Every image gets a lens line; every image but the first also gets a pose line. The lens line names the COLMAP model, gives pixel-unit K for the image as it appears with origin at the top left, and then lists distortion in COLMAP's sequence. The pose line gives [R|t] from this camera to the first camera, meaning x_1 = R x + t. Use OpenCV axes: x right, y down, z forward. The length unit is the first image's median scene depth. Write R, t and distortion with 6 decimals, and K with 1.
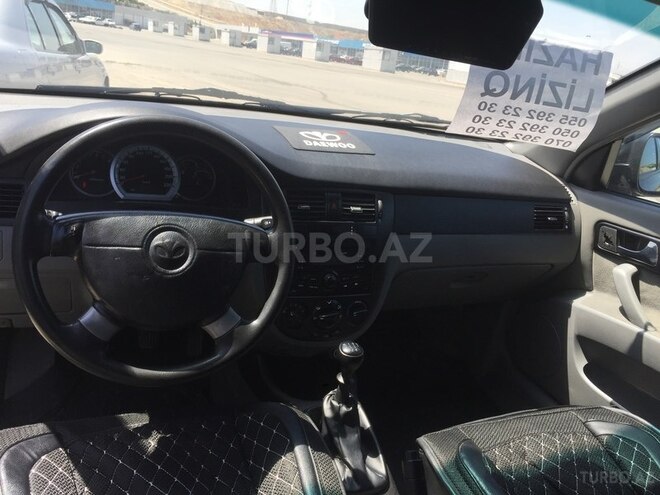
lens RADIAL K [[572.5, 0, 330.0], [0, 572.5, 247.5], [0, 0, 1]] dist [0.098327, -0.187588]
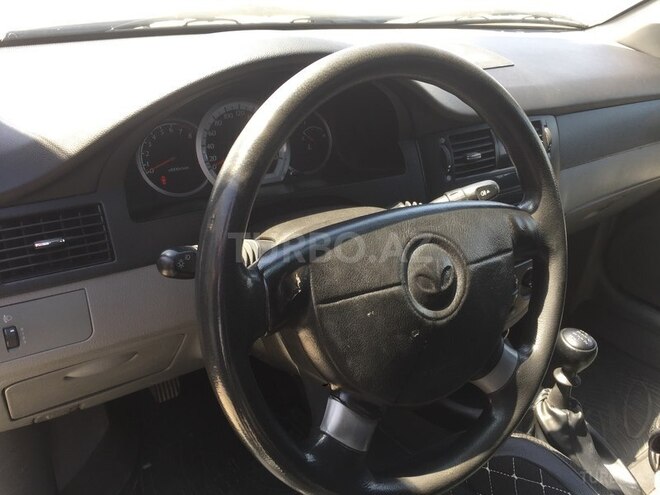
lens RADIAL K [[572.5, 0, 330.0], [0, 572.5, 247.5], [0, 0, 1]] dist [0.098327, -0.187588]
pose [[0.971951, -0.189216, 0.139675, -0.436521], [0.168850, 0.974826, 0.145617, -0.122242], [-0.163712, -0.117949, 0.979432, 0.428778]]
